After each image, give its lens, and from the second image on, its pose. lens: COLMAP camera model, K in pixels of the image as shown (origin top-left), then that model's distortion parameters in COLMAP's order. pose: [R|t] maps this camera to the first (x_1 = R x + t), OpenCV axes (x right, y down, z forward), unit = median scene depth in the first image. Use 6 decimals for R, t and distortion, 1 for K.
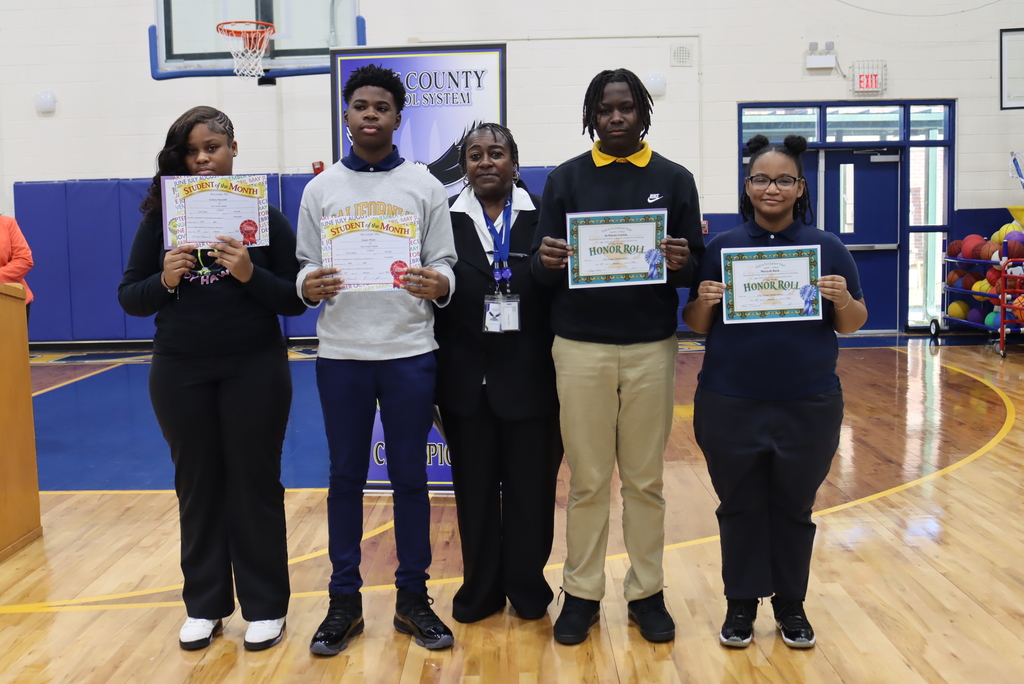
lens RADIAL K [[1130.9, 0, 505.9], [0, 1130.9, 341.3], [0, 0, 1]] dist [-0.076846, 0.044130]
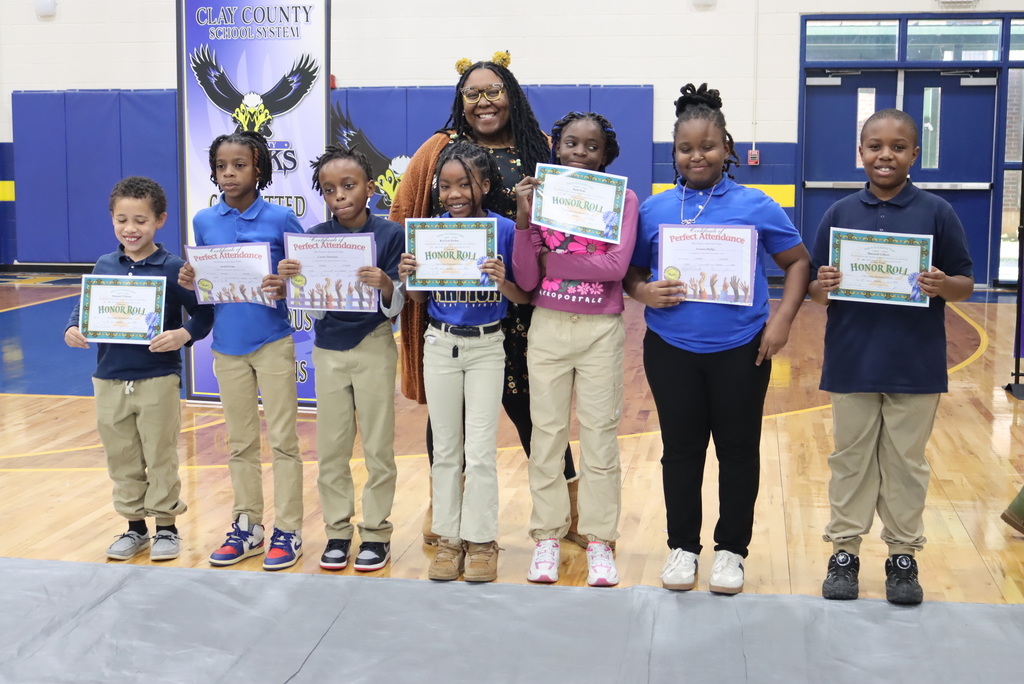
lens RADIAL K [[1436.8, 0, 512.0], [0, 1436.8, 342.0], [0, 0, 1]] dist [-0.071932, 0.153563]
pose [[0.987896, 0.043843, -0.148792, 0.161902], [-0.038586, 0.998531, 0.038038, 0.006125], [0.150241, -0.031837, 0.988137, -0.128007]]
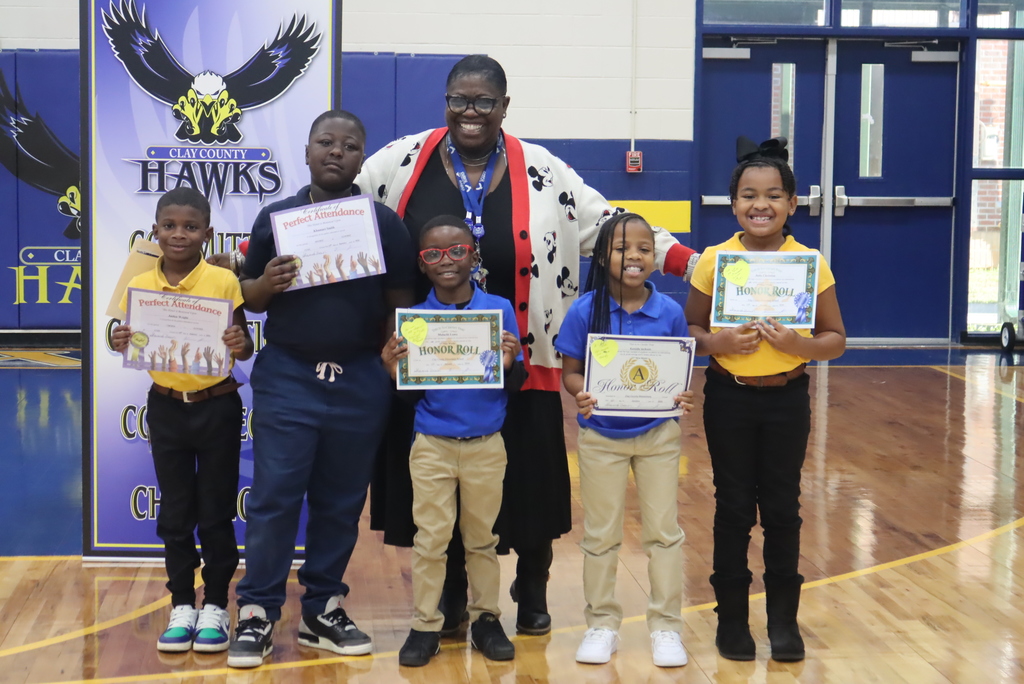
lens RADIAL K [[2129.6, 0, 512.0], [0, 2129.6, 342.0], [0, 0, 1]] dist [0.019387, 0.152234]
pose [[0.993518, 0.020576, 0.111794, -0.016088], [-0.020064, 0.999782, -0.005700, 0.002916], [-0.111887, 0.003420, 0.993715, -0.126248]]
